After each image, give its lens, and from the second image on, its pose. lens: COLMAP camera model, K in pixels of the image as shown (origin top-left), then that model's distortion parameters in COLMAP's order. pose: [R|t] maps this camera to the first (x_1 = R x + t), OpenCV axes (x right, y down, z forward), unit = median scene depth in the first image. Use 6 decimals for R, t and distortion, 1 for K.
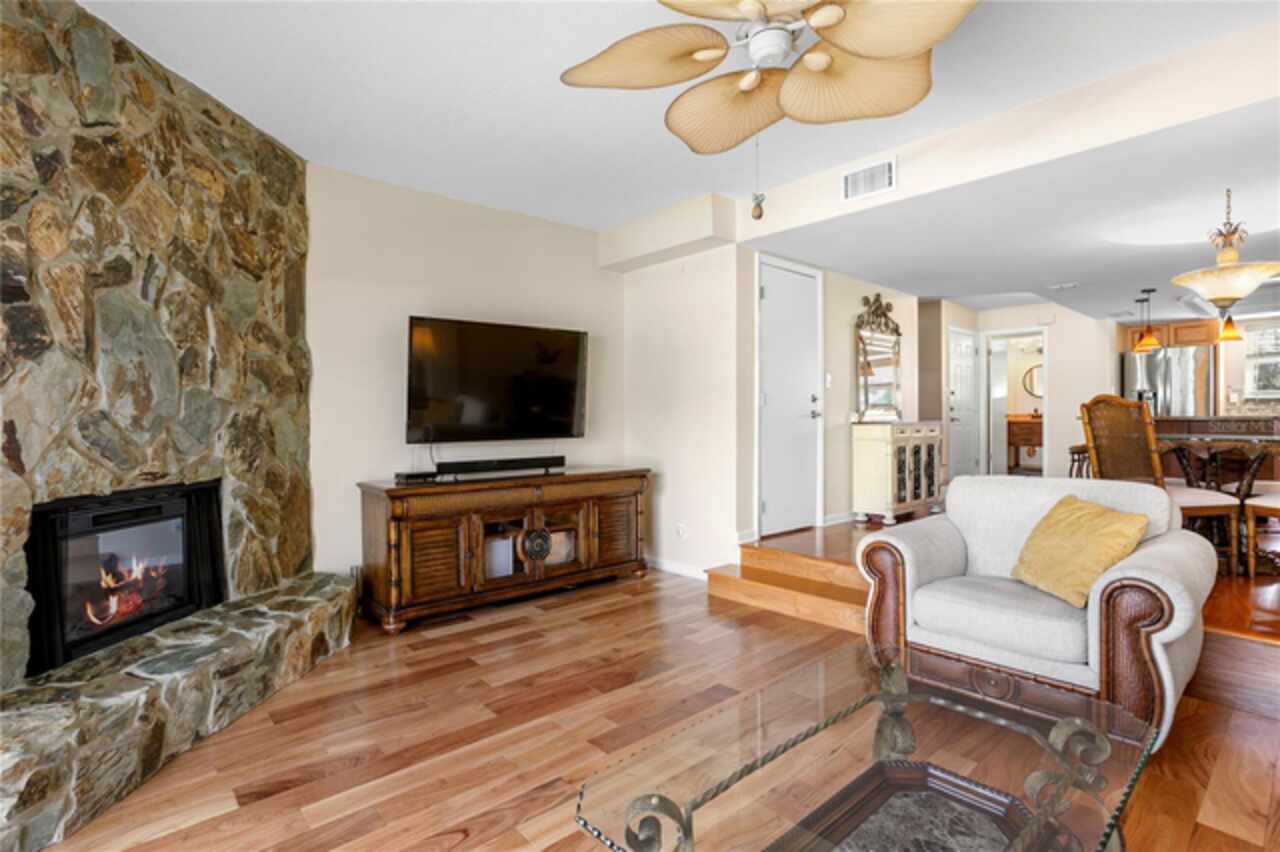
lens RADIAL K [[650.1, 0, 625.3], [0, 650.1, 425.1], [0, 0, 1]] dist [-0.001388, 0.018707]
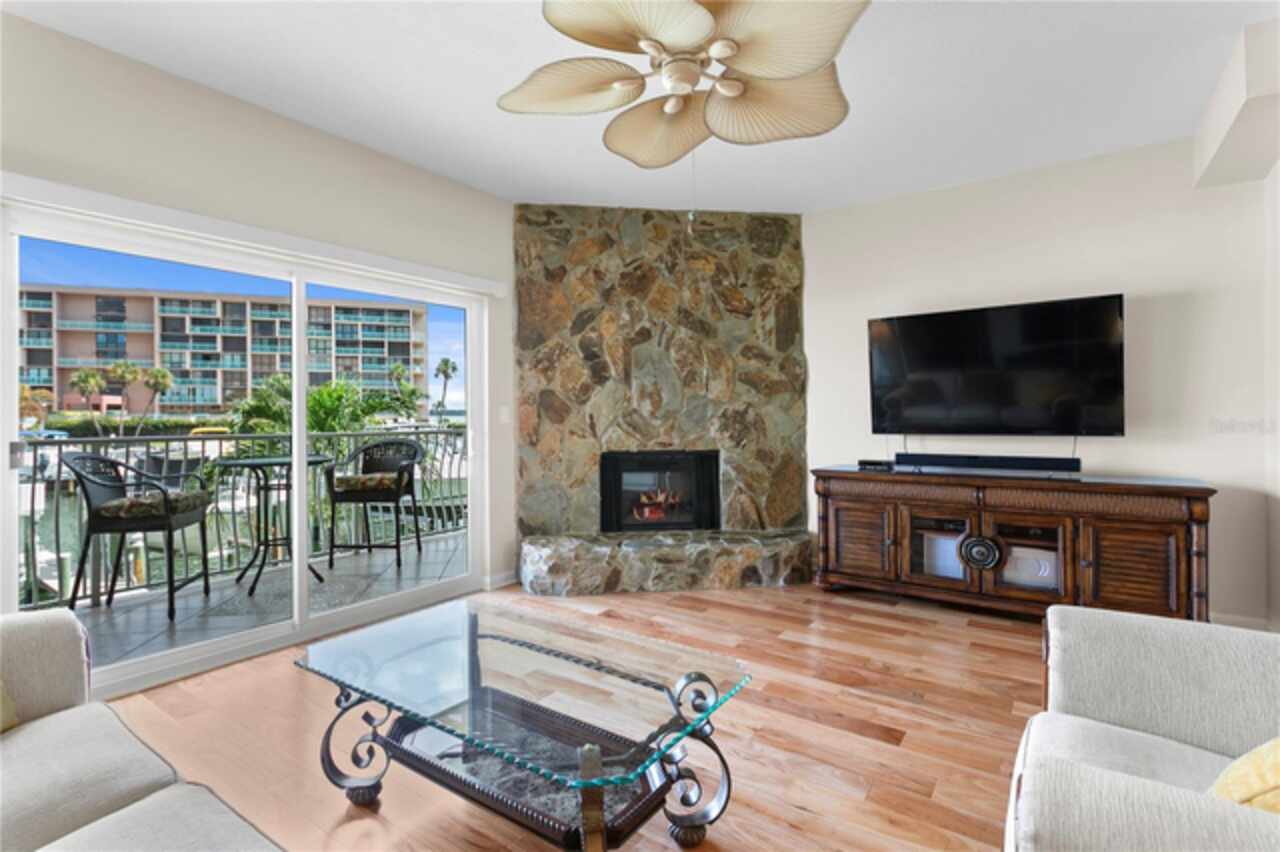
lens RADIAL K [[650.1, 0, 625.3], [0, 650.1, 425.1], [0, 0, 1]] dist [-0.001388, 0.018707]
pose [[0.185215, 0.015372, -0.982578, 0.886501], [-0.004371, 0.999881, 0.014819, -0.000828], [0.982688, 0.001550, 0.185261, 0.498691]]
